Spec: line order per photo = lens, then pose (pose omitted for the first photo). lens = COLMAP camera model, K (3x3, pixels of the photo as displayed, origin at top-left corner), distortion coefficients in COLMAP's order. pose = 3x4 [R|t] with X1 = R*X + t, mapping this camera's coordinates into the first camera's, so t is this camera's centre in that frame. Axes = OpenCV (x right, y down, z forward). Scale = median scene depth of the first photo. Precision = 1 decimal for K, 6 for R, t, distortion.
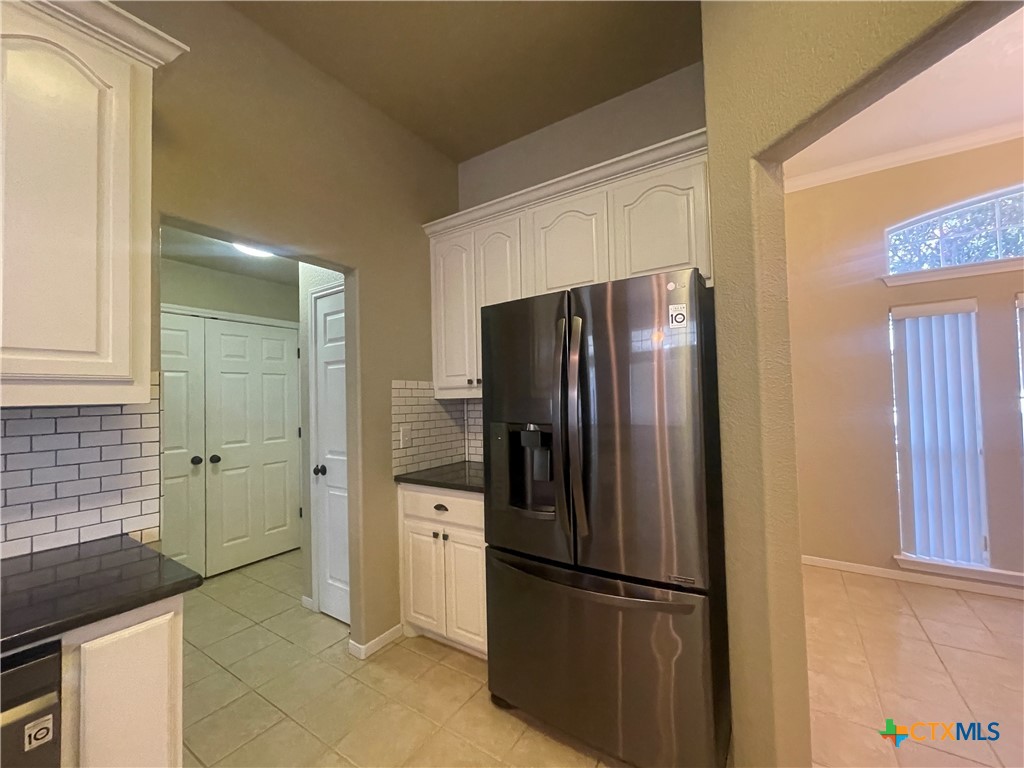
lens RADIAL K [[414.7, 0, 508.1], [0, 414.7, 386.0], [0, 0, 1]] dist [-0.000726, 0.000211]
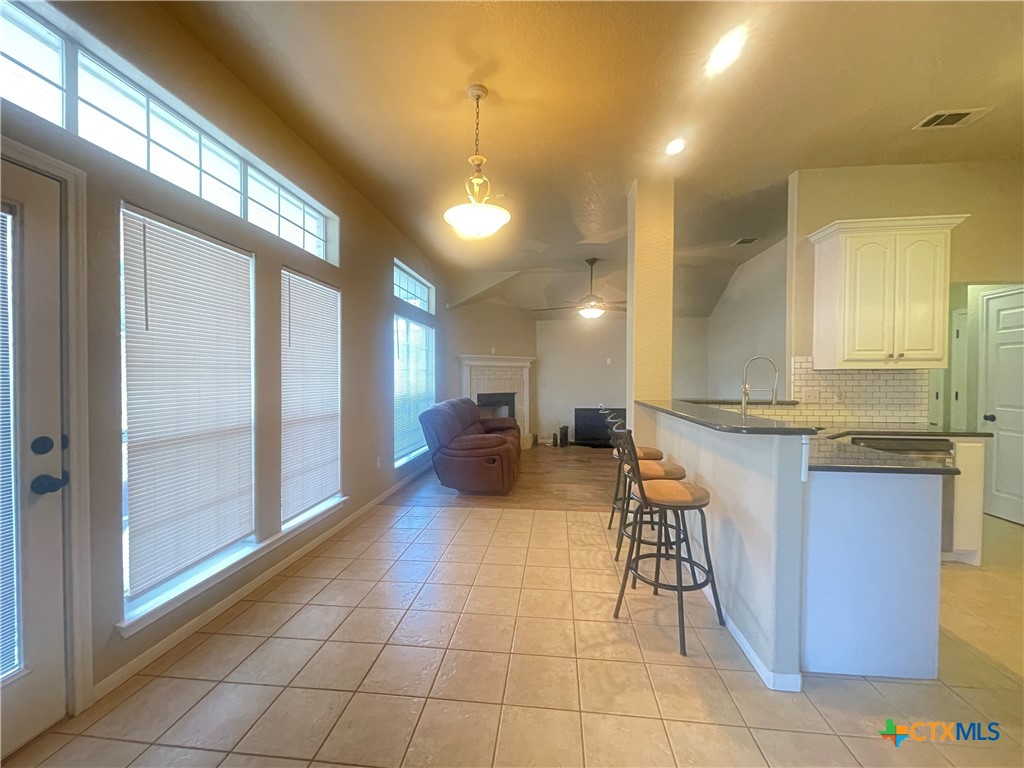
lens RADIAL K [[414.7, 0, 508.1], [0, 414.7, 386.0], [0, 0, 1]] dist [-0.000726, 0.000211]
pose [[0.451419, 0.044442, -0.891205, 0.090031], [0.011816, 0.998374, 0.055771, -0.012396], [0.892234, -0.035706, 0.450160, -1.293197]]
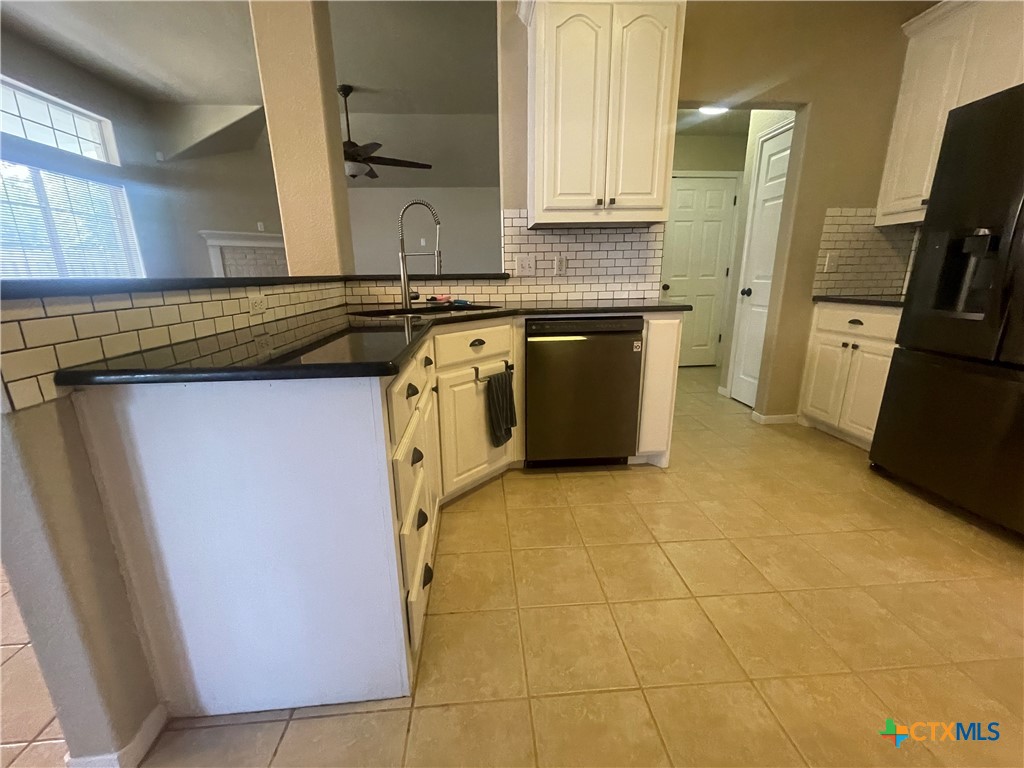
lens RADIAL K [[412.7, 0, 512.0], [0, 412.7, 384.0], [0, 0, 1]] dist [0.001020, 0.000215]
pose [[0.618710, 0.216046, -0.755329, 0.135068], [0.020221, 0.956746, 0.290221, 0.098104], [0.785359, -0.194836, 0.587580, -0.406823]]
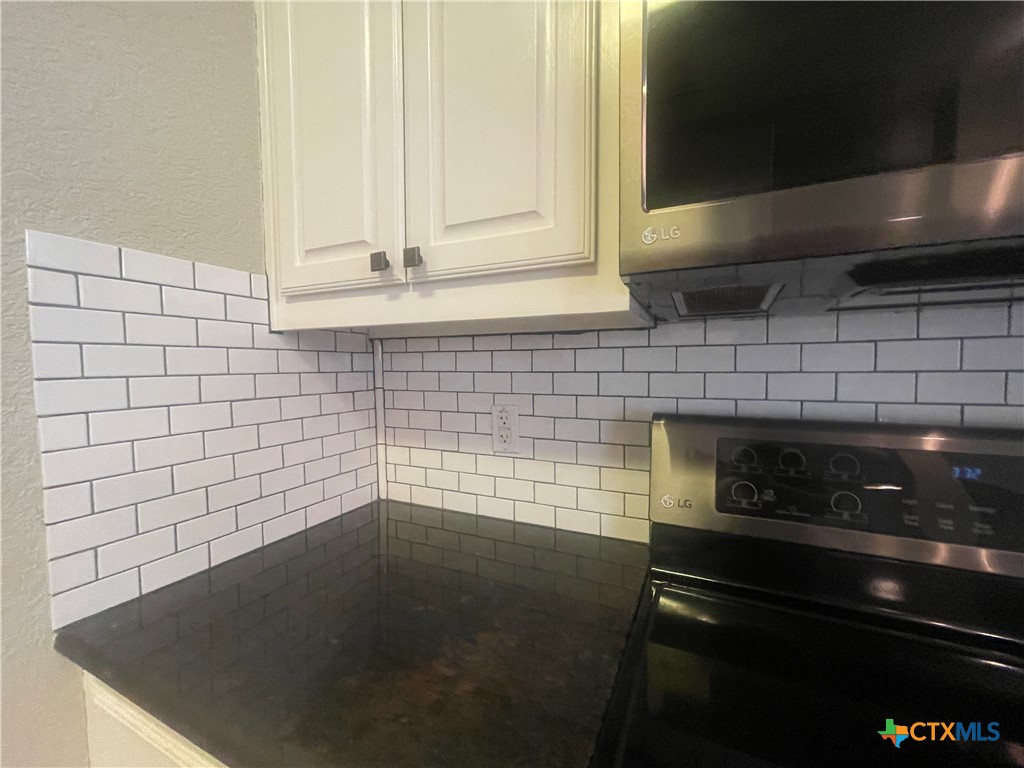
lens RADIAL K [[414.7, 0, 508.1], [0, 414.7, 386.0], [0, 0, 1]] dist [-0.000726, 0.000211]
pose [[0.990811, 0.007186, 0.135062, -0.045514], [-0.017822, 0.996817, 0.077700, 0.050247], [-0.134073, -0.079394, 0.987786, 0.732572]]
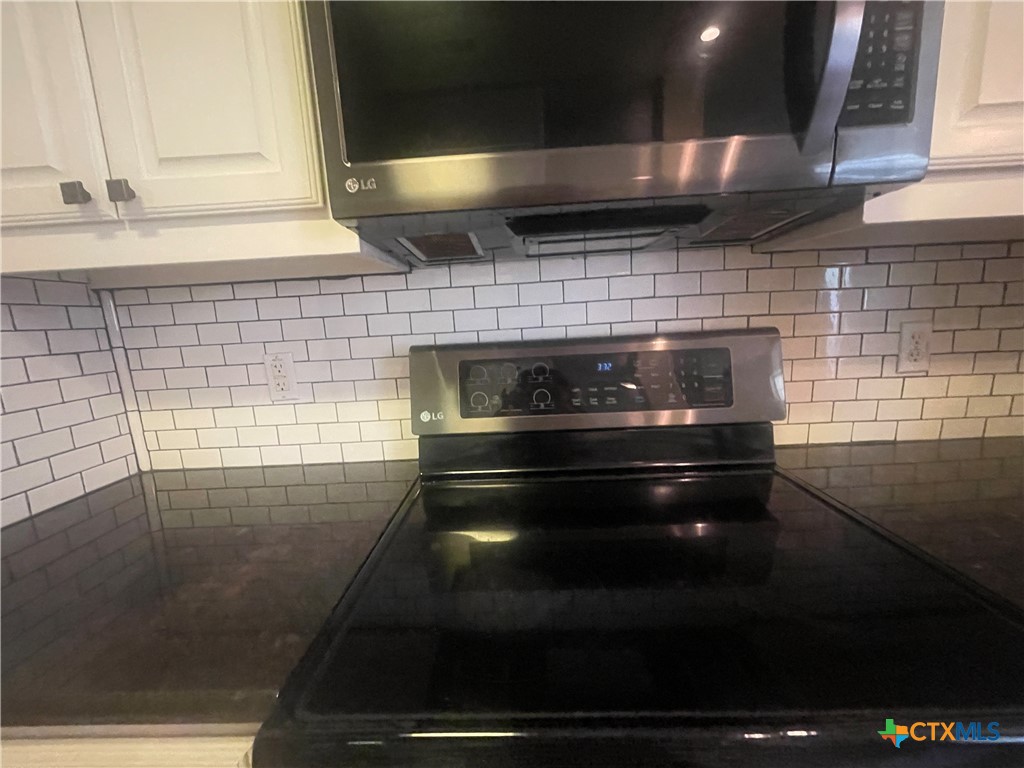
lens RADIAL K [[418.7, 0, 508.9], [0, 418.7, 389.0], [0, 0, 1]] dist [0.003226, 0.000047]
pose [[0.854436, -0.111498, 0.507452, -0.013272], [0.019802, 0.982980, 0.182640, 0.063916], [-0.519179, -0.146006, 0.842102, 0.665438]]
